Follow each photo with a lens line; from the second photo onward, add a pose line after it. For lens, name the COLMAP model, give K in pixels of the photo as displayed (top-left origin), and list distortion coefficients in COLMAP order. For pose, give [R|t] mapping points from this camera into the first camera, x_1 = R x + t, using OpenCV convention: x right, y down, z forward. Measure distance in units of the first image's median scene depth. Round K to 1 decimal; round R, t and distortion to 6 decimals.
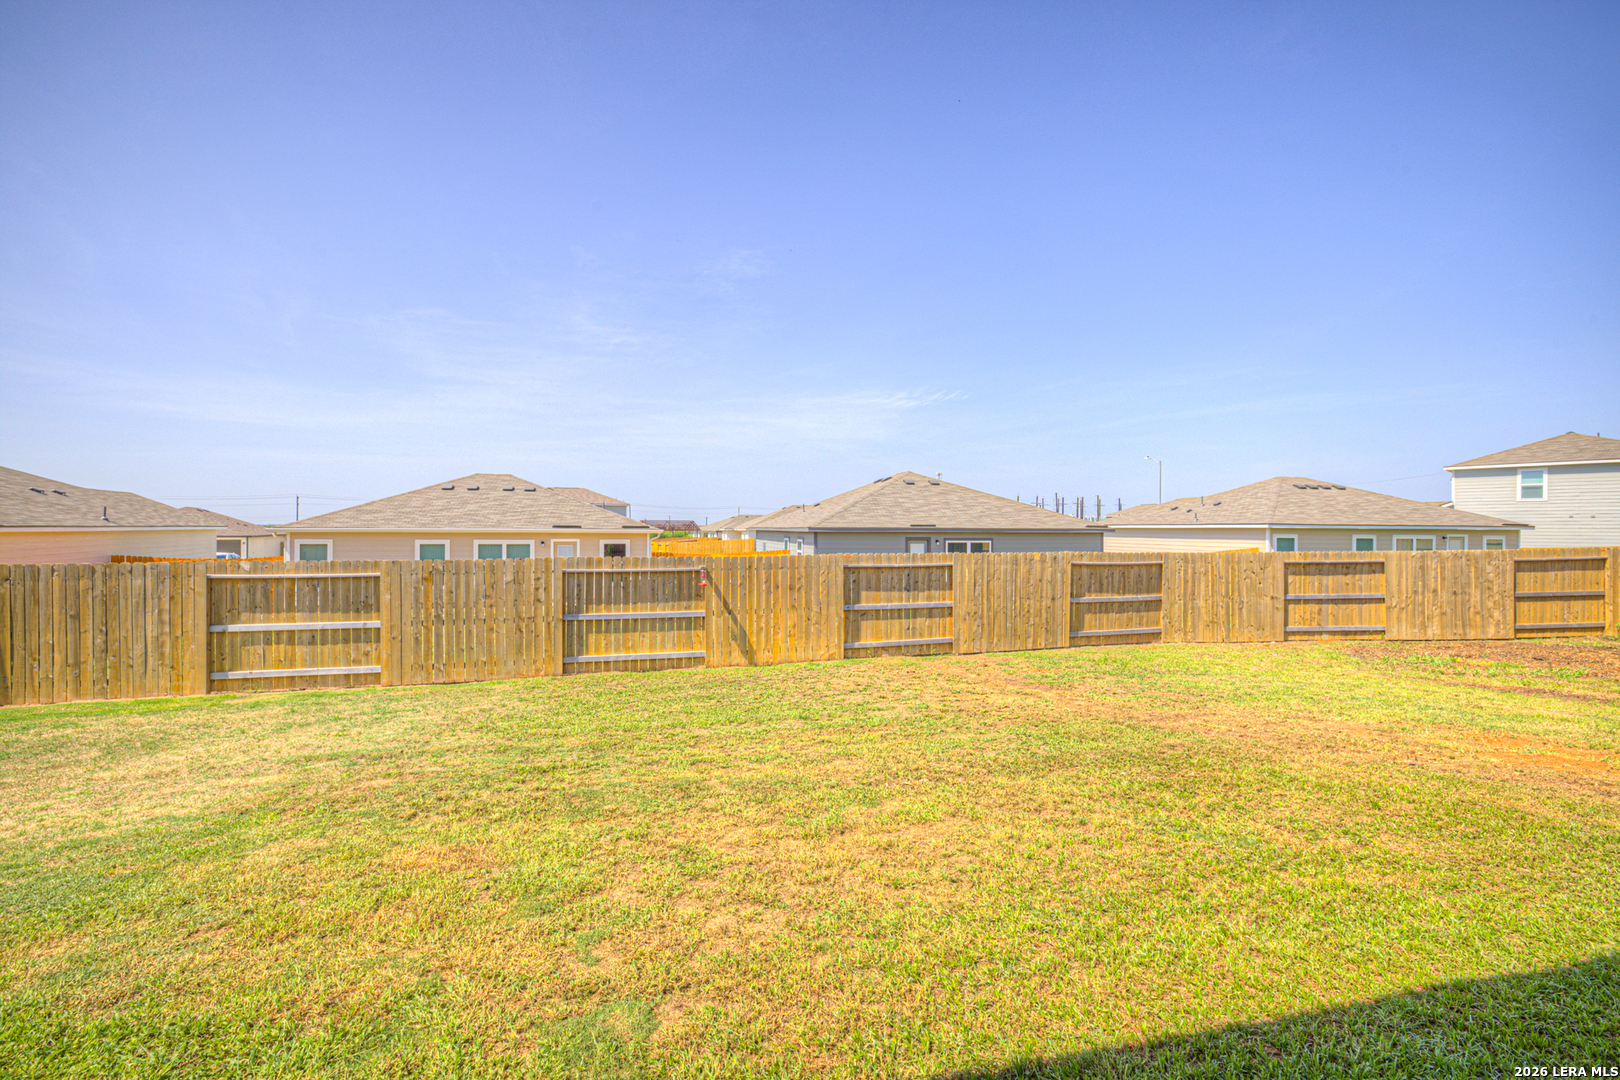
lens RADIAL K [[697.9, 0, 808.8], [0, 697.9, 518.7], [0, 0, 1]] dist [-0.025941, 0.000683]
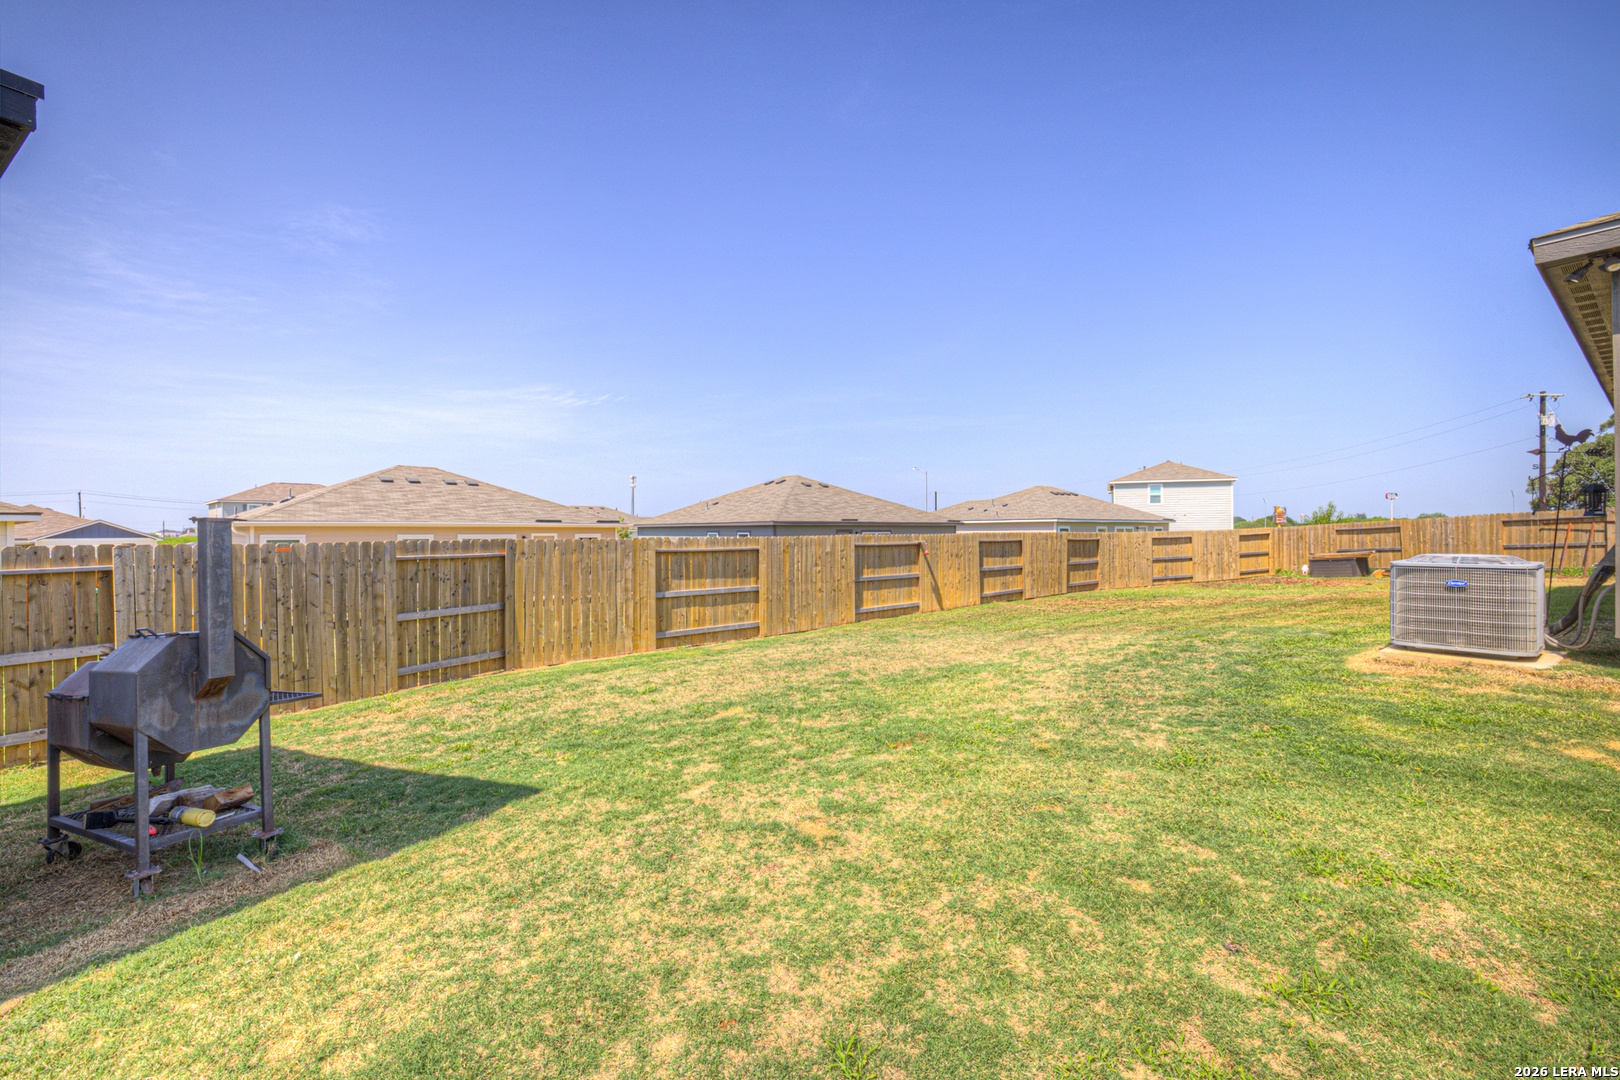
lens RADIAL K [[697.9, 0, 808.8], [0, 697.9, 518.7], [0, 0, 1]] dist [-0.025941, 0.000683]
pose [[0.896253, -0.000527, 0.443543, -0.867112], [0.003377, 0.999978, -0.005636, 0.028690], [-0.443530, 0.006549, 0.896235, -0.137206]]
